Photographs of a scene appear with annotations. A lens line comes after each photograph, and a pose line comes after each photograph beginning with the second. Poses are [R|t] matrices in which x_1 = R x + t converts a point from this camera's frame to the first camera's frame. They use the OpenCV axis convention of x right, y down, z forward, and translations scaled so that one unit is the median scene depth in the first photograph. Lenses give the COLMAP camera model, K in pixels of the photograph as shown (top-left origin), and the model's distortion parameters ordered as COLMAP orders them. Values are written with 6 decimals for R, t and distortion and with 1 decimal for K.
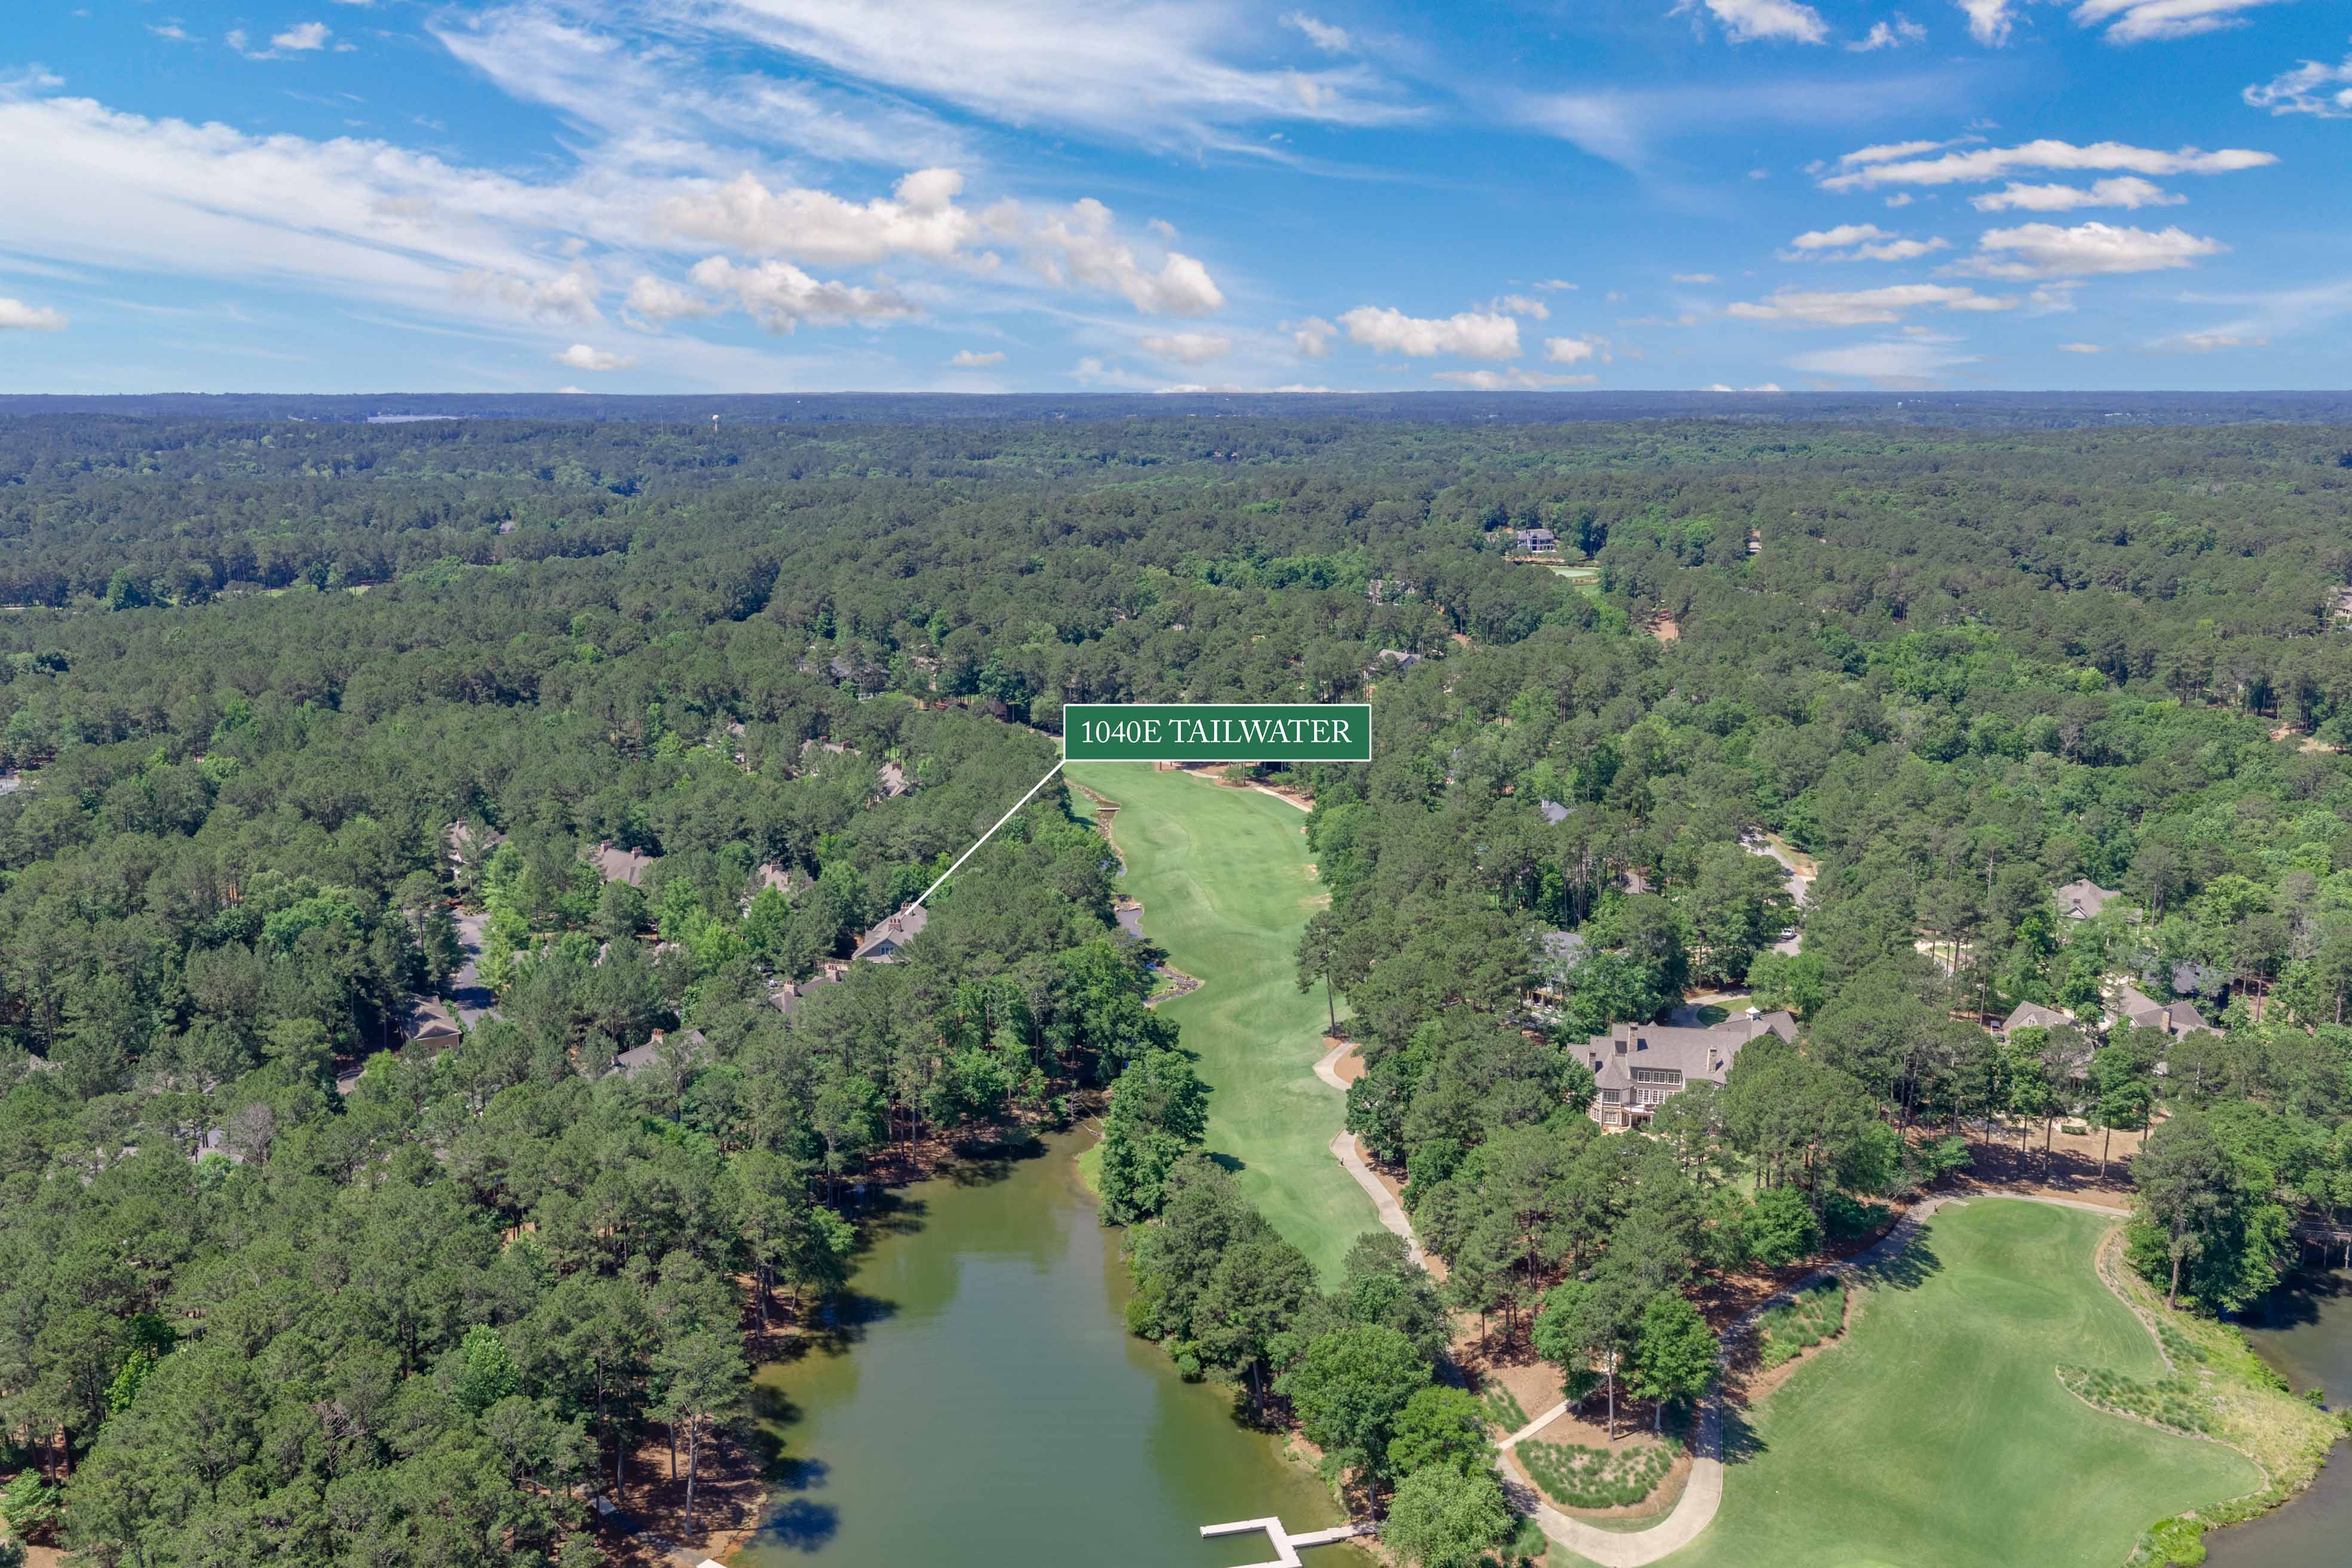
lens RADIAL K [[1948.2, 0, 1179.1], [0, 1948.2, 785.9], [0, 0, 1]] dist [0.028257, -0.053294]
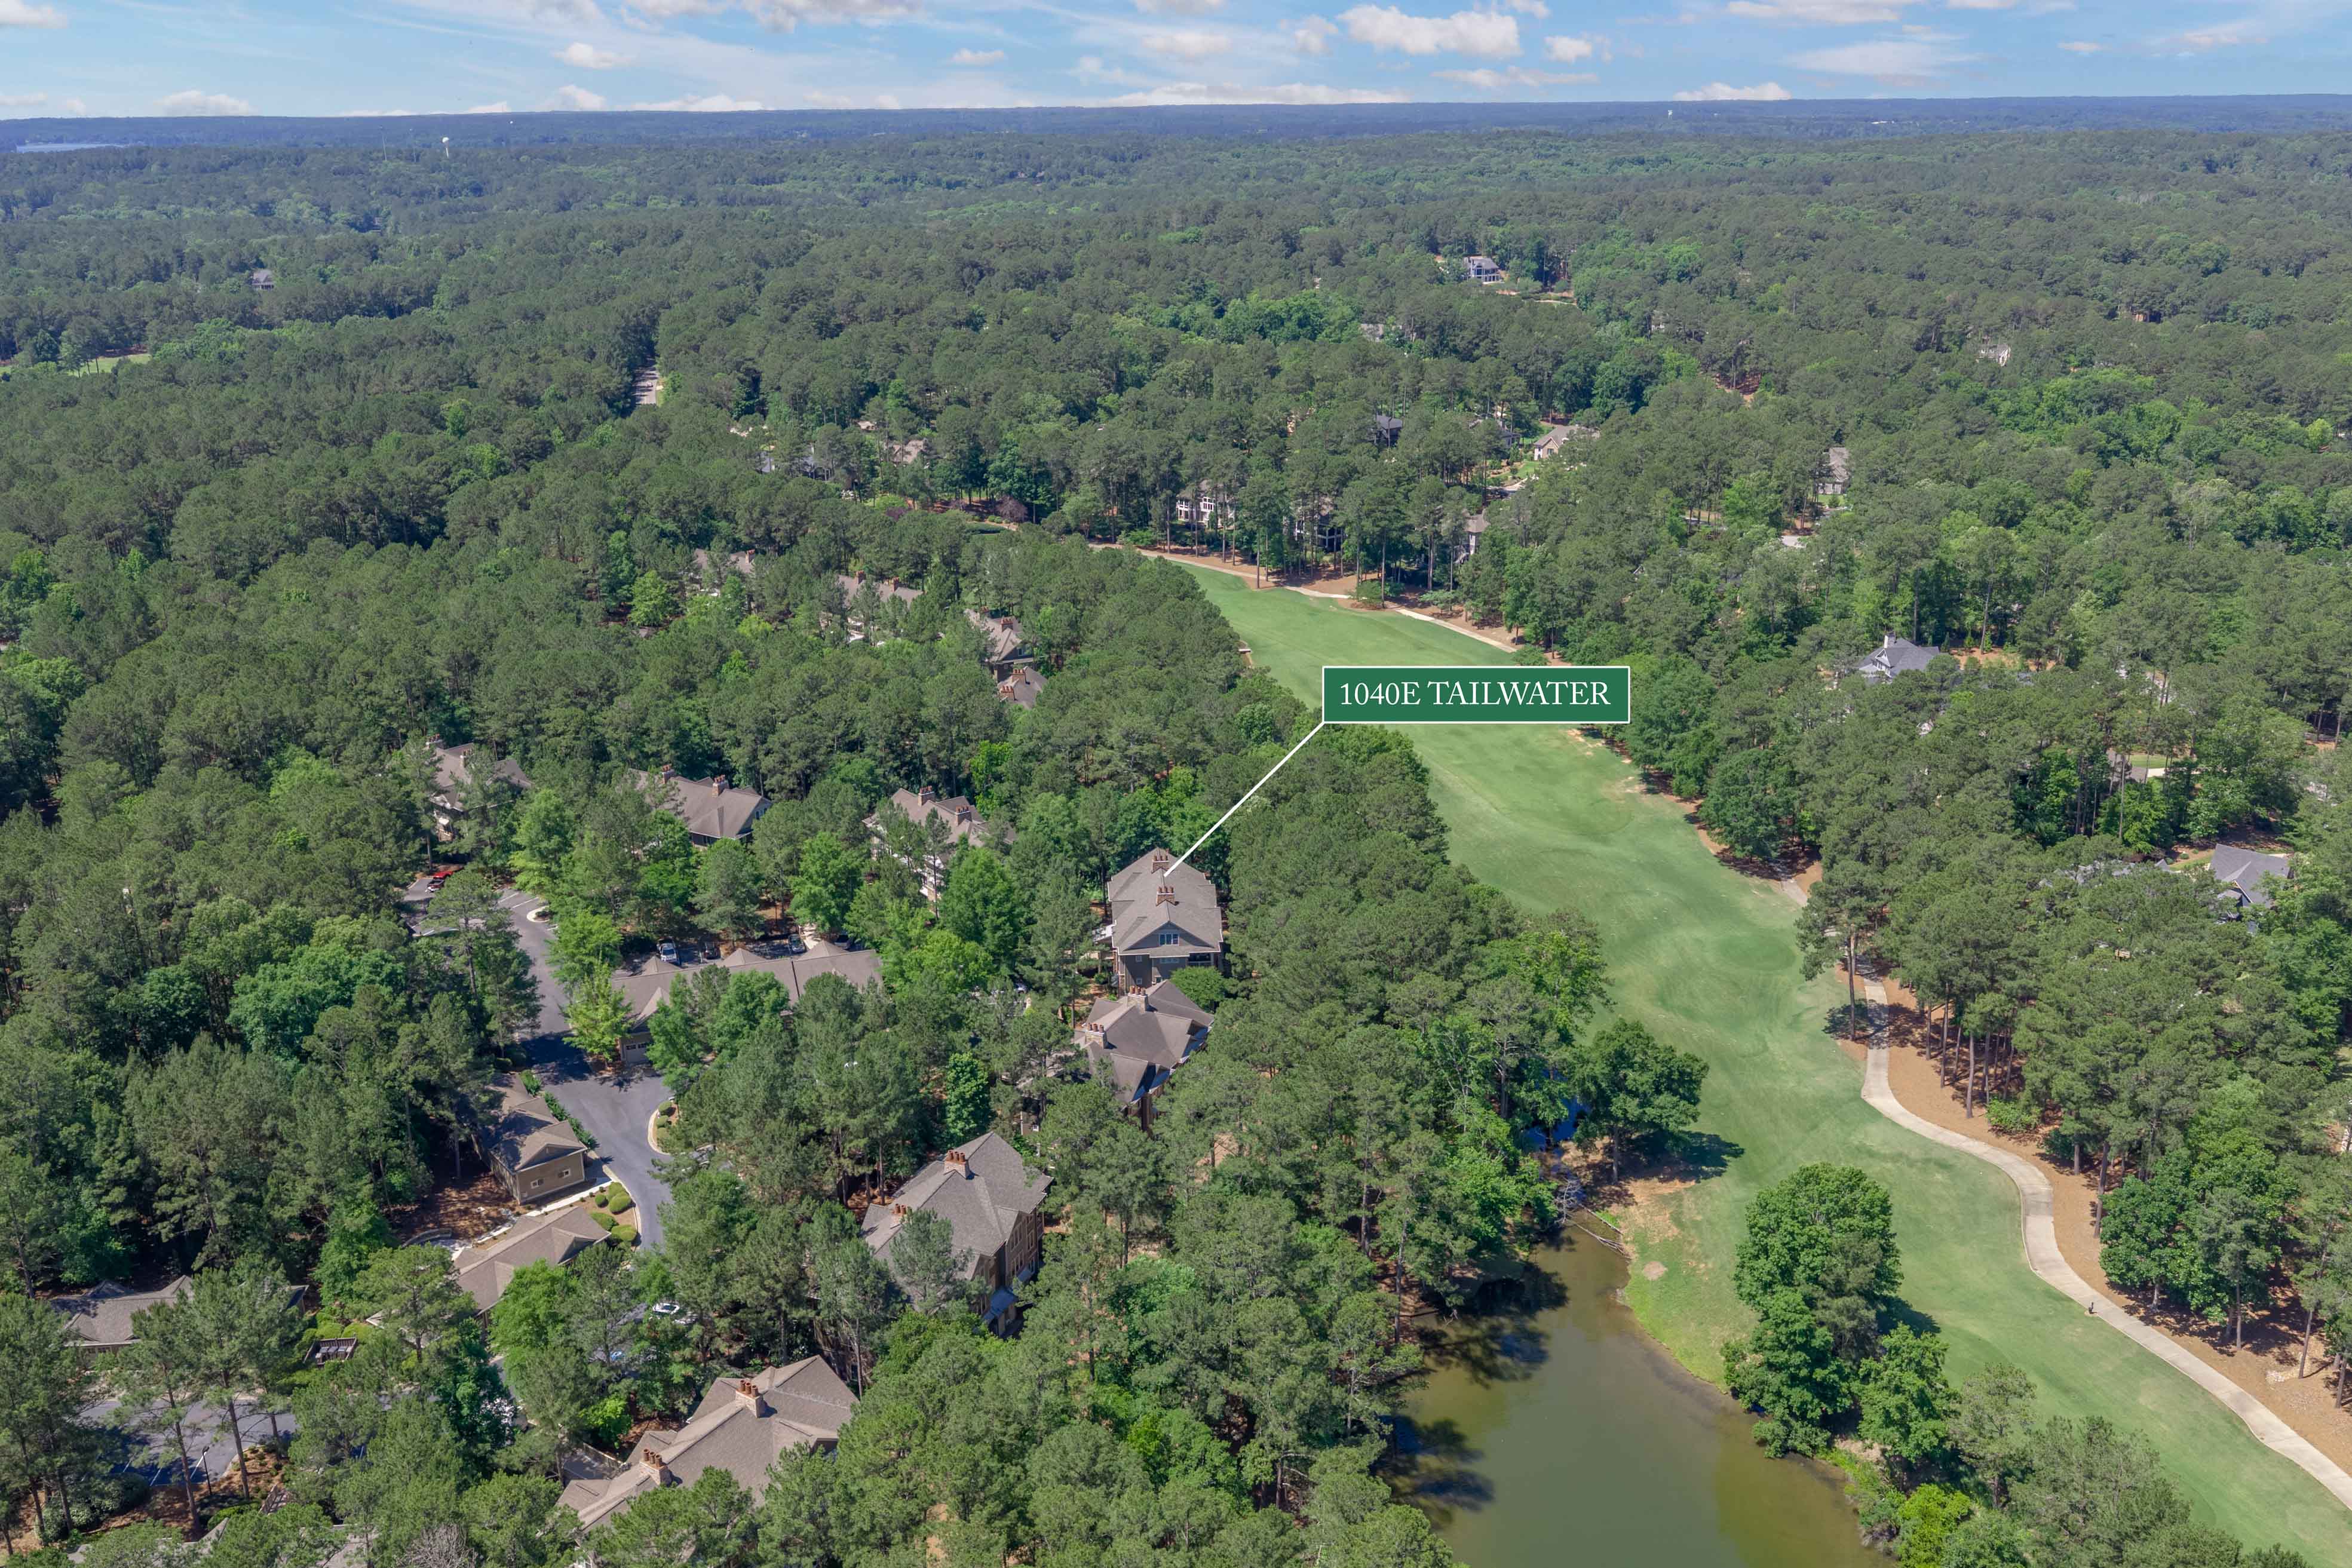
lens RADIAL K [[1948.2, 0, 1179.6], [0, 1948.2, 780.8], [0, 0, 1]] dist [0.028257, -0.053294]
pose [[0.991207, -0.051294, 0.121974, -0.155603], [0.034698, 0.990307, 0.134490, -0.041790], [-0.127690, -0.129075, 0.983379, 0.235513]]
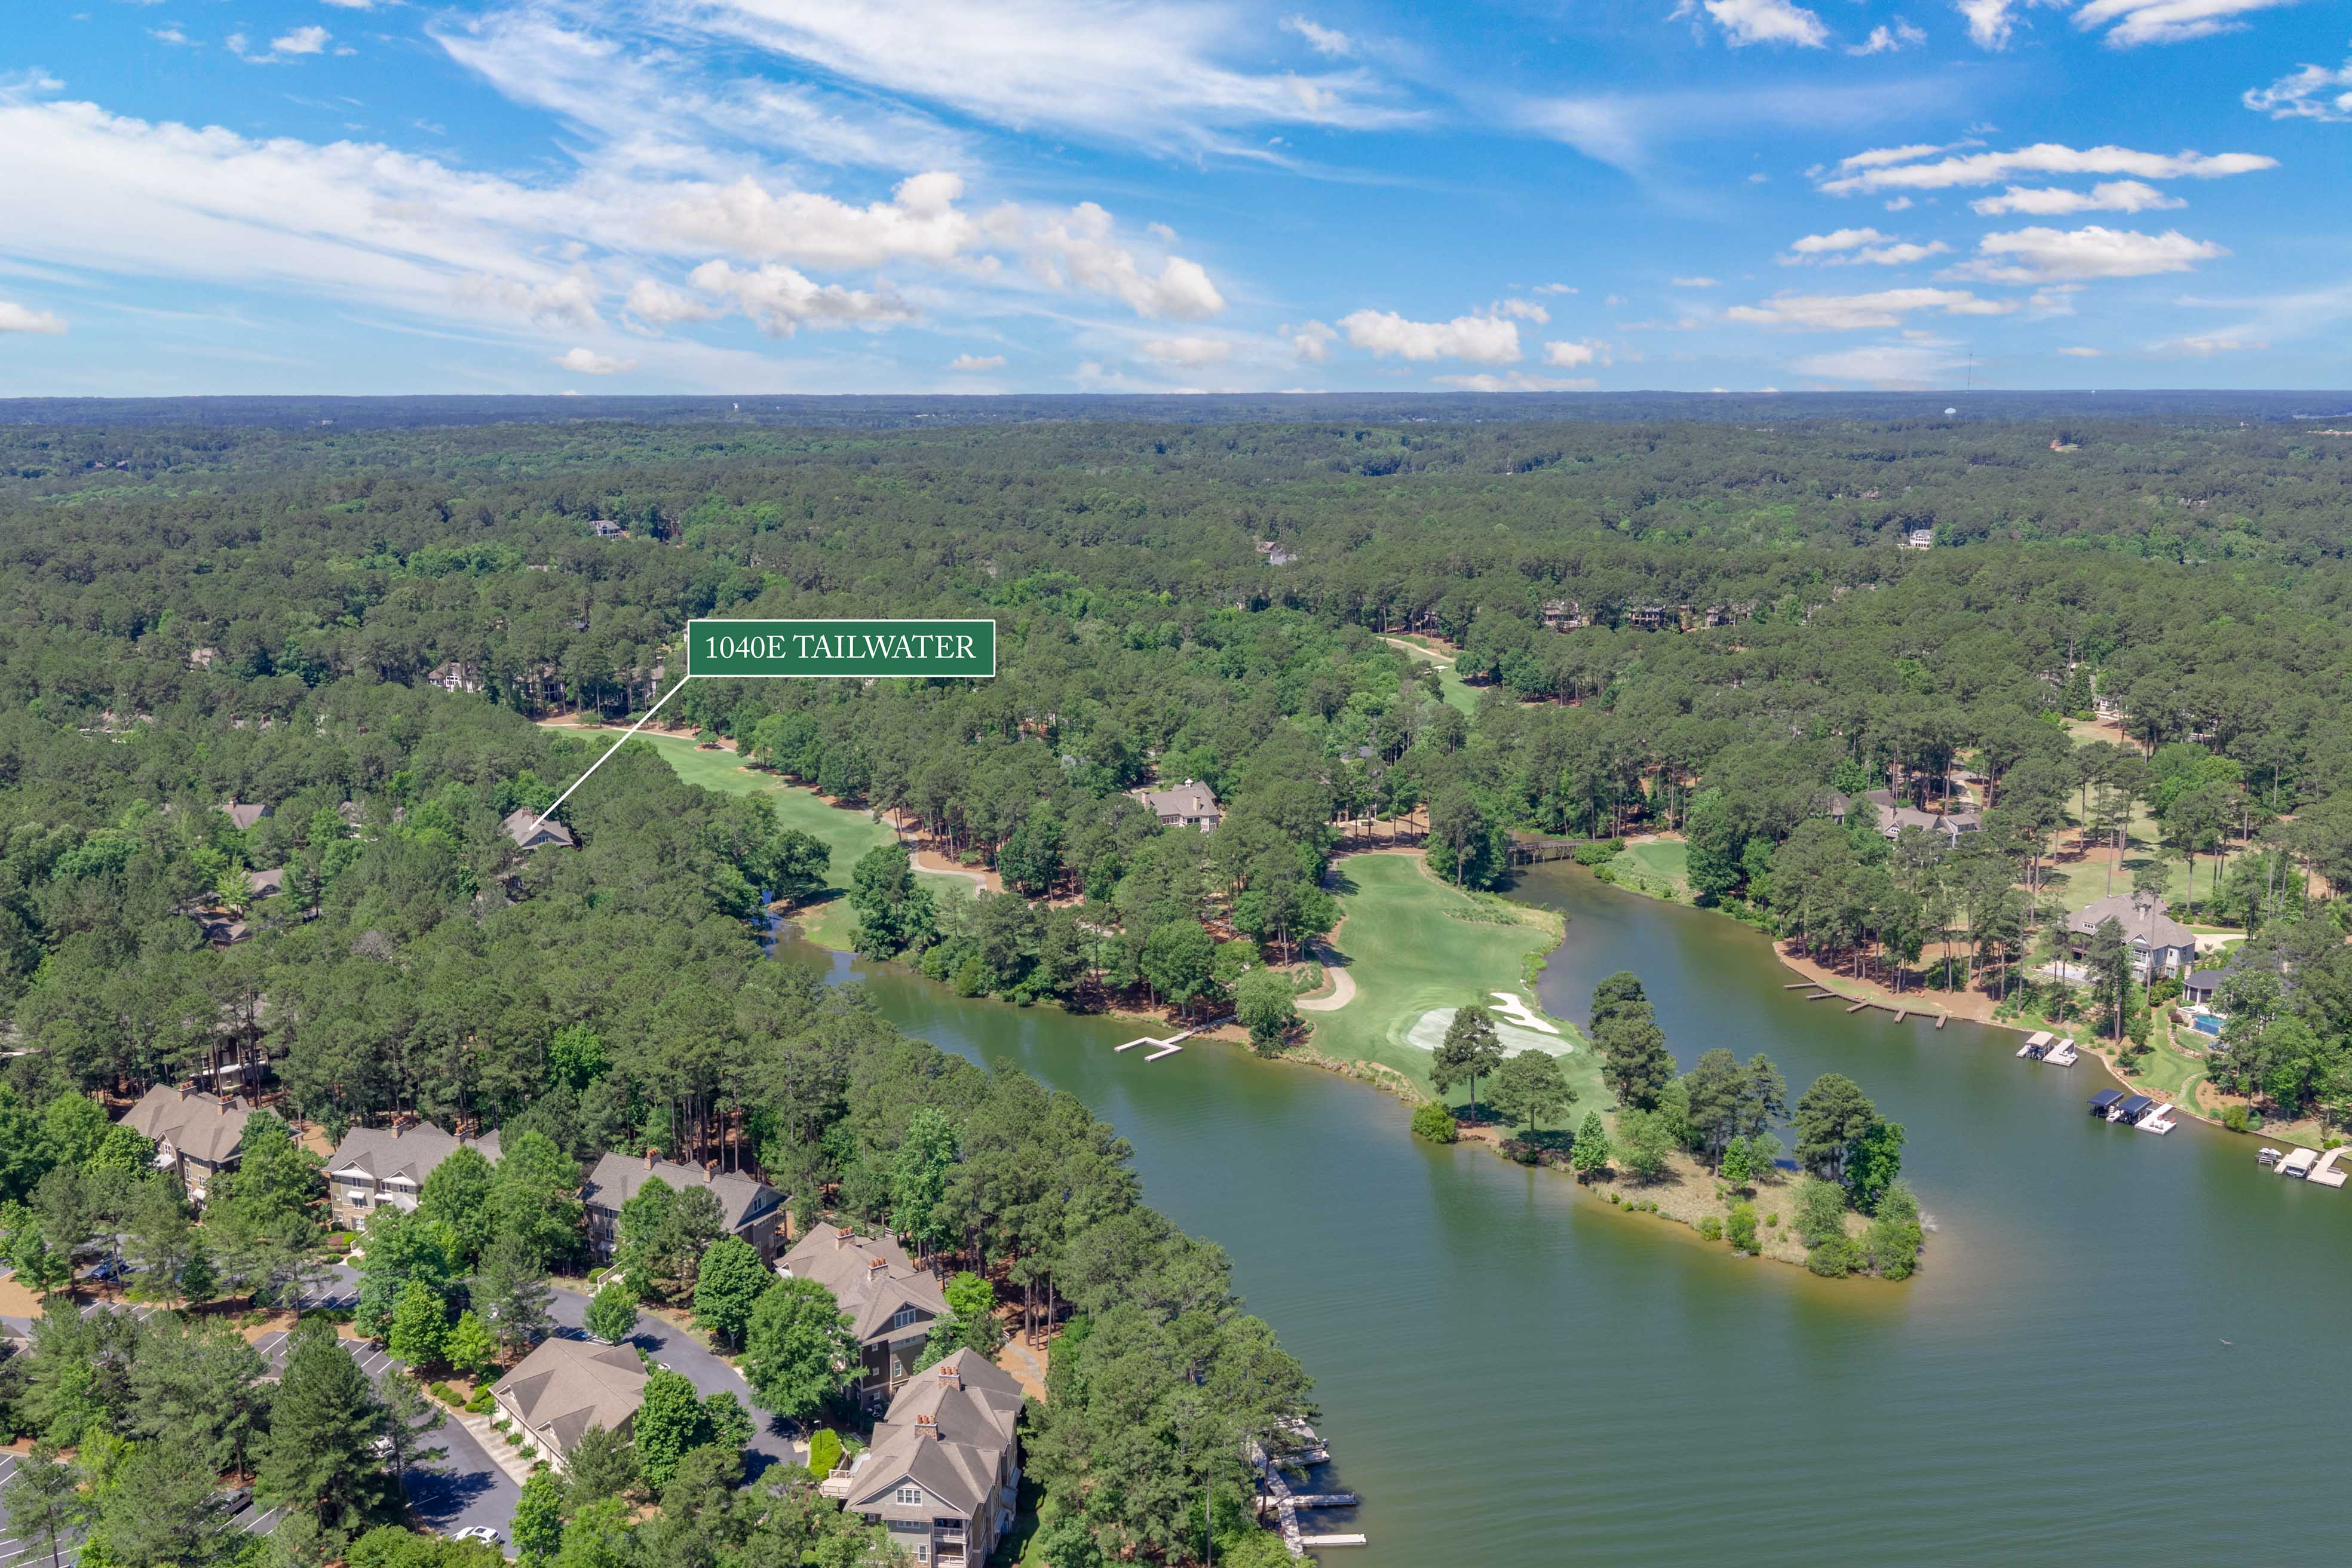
lens RADIAL K [[1948.2, 0, 1180.5], [0, 1948.2, 786.3], [0, 0, 1]] dist [0.028257, -0.053294]
pose [[0.833145, -0.112173, 0.541560, -0.334938], [0.113140, 0.993075, 0.031638, 0.039491], [-0.541359, 0.034913, 0.840067, -0.194049]]
